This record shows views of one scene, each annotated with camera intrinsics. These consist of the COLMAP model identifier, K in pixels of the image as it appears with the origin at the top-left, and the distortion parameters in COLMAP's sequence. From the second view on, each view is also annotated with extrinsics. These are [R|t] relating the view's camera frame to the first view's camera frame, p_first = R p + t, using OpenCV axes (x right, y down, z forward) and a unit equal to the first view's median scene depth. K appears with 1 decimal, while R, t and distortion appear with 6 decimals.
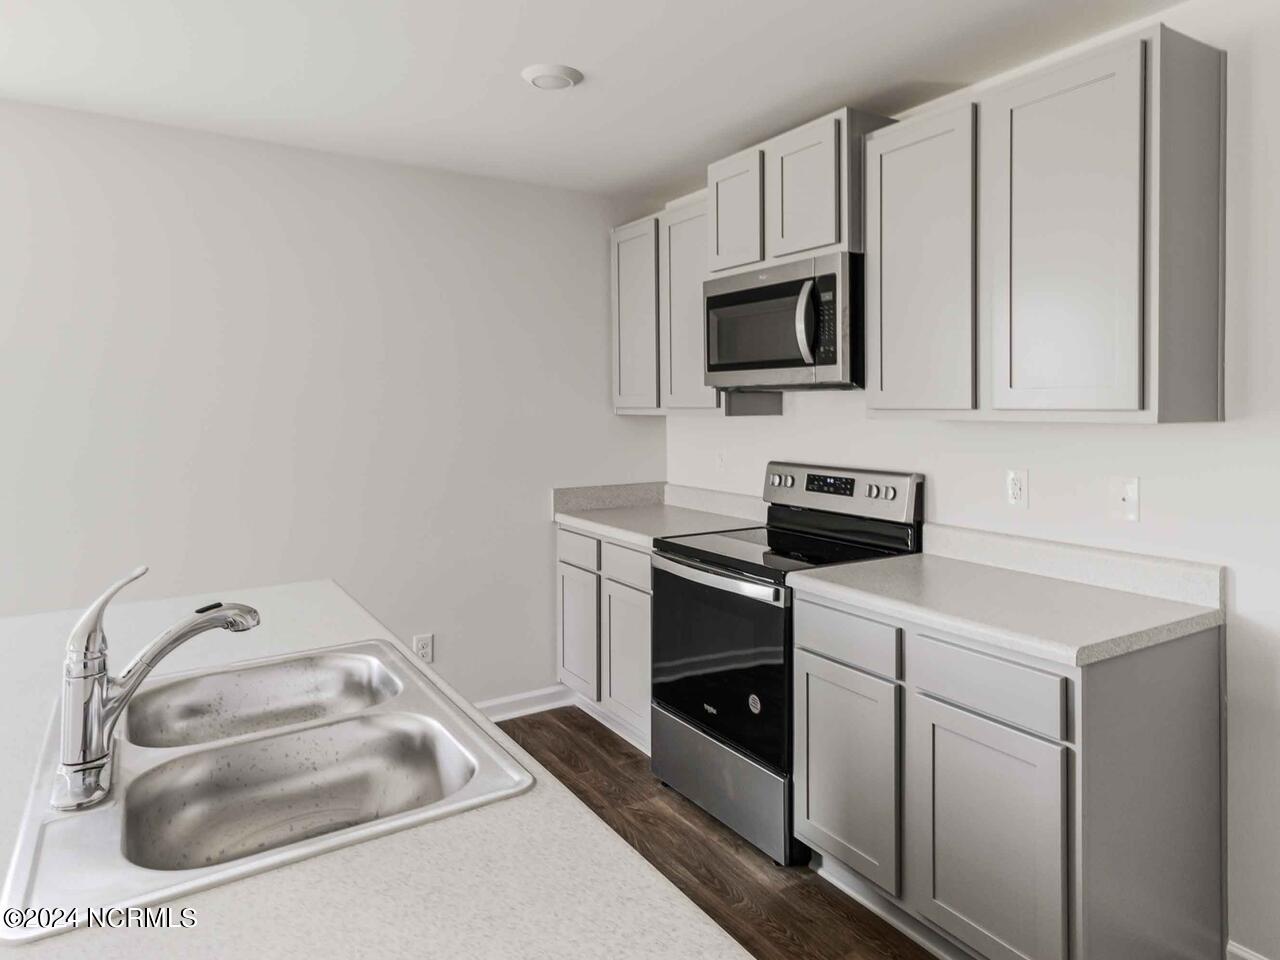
lens RADIAL K [[821.9, 0, 675.7], [0, 821.9, 423.6], [0, 0, 1]] dist [0.001412, -0.001170]
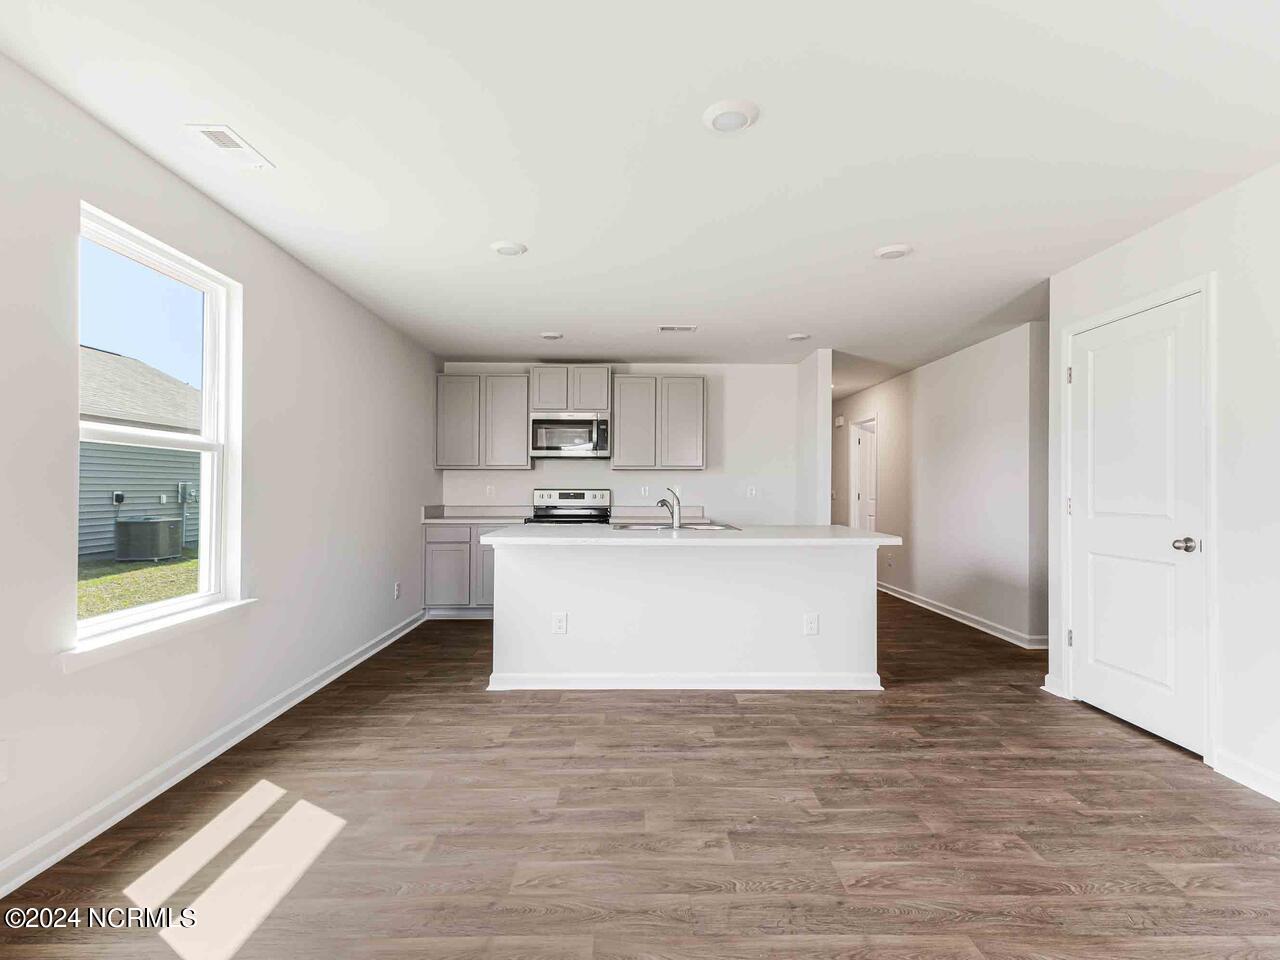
lens RADIAL K [[635.0, 0, 634.9], [0, 635.0, 481.5], [0, 0, 1]] dist [0.014127, -0.000369]
pose [[0.528541, 0.011324, 0.848832, -1.551534], [0.017350, 0.999558, -0.024138, 0.088139], [-0.848730, 0.027485, 0.528111, -0.258724]]
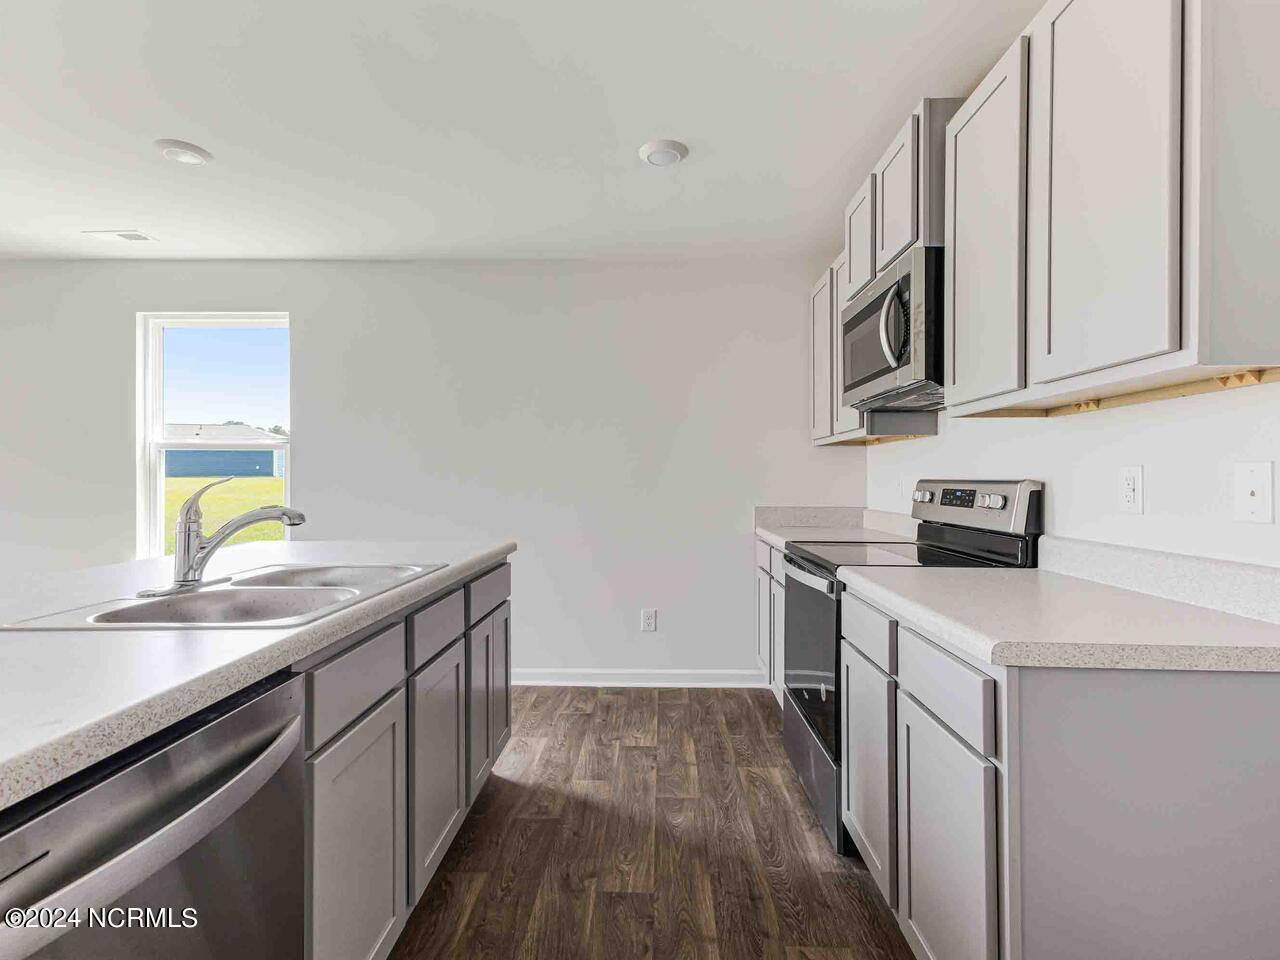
lens RADIAL K [[635.0, 0, 634.9], [0, 635.0, 481.5], [0, 0, 1]] dist [0.014127, -0.000369]
pose [[0.819332, 0.009025, -0.573248, 0.336392], [-0.020261, 0.999707, -0.013220, 0.079692], [0.572961, 0.022446, 0.819275, 0.169352]]
